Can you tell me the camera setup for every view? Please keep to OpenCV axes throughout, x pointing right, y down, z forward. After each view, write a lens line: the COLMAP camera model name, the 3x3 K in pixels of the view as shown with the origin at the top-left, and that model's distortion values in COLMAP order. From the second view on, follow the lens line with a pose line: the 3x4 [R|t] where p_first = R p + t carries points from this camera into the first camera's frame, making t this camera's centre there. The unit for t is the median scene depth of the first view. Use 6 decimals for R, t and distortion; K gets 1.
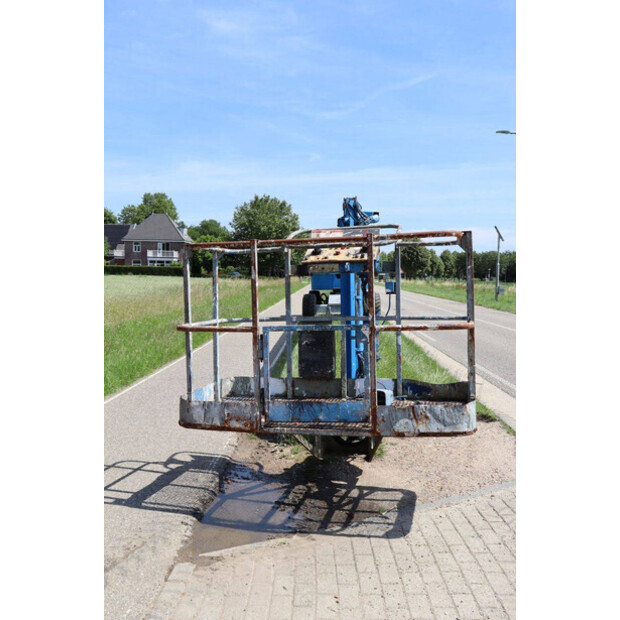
lens RADIAL K [[613.5, 0, 294.8], [0, 613.5, 310.3], [0, 0, 1]] dist [-0.082609, 0.000236]
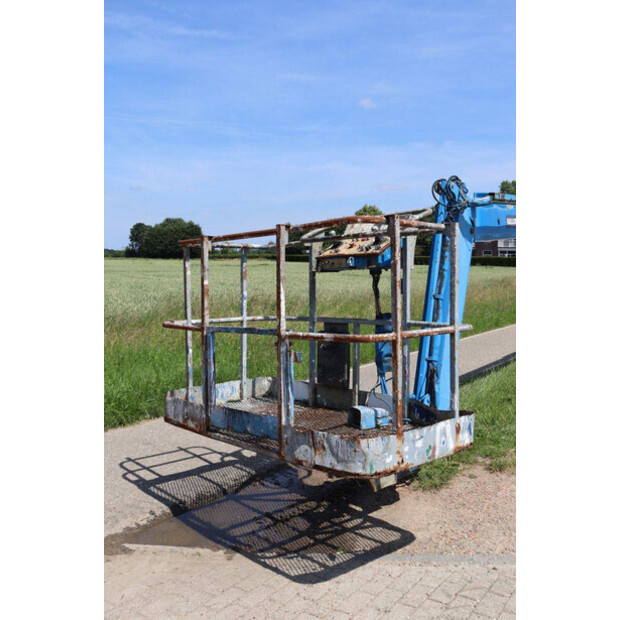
lens RADIAL K [[613.5, 0, 294.8], [0, 613.5, 310.3], [0, 0, 1]] dist [-0.082609, 0.000236]
pose [[0.832372, 0.033729, -0.553190, 0.514429], [-0.025172, 0.999417, 0.023061, -0.021182], [0.553645, -0.005270, 0.832736, 0.243310]]
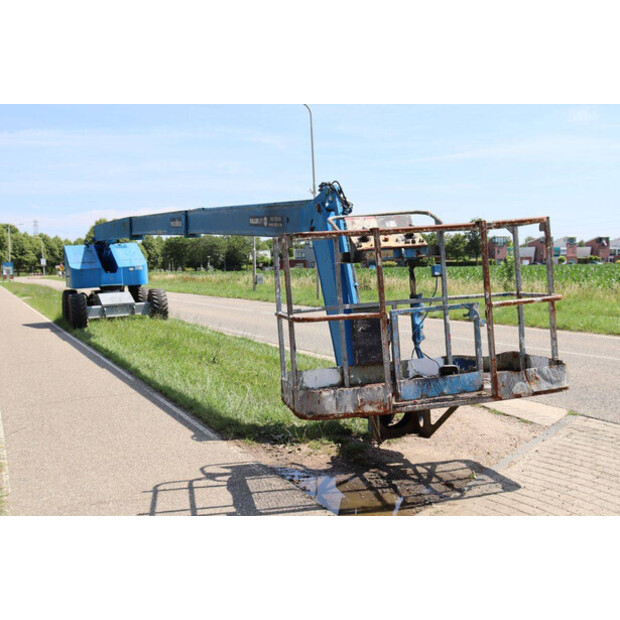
lens RADIAL K [[757.3, 0, 323.9], [0, 757.3, 309.1], [0, 0, 1]] dist [0.089728, 0.004197]
pose [[0.882299, -0.063896, 0.466332, -0.659594], [0.064509, 0.997809, 0.014667, -0.002734], [-0.466248, 0.017142, 0.884488, -0.079002]]
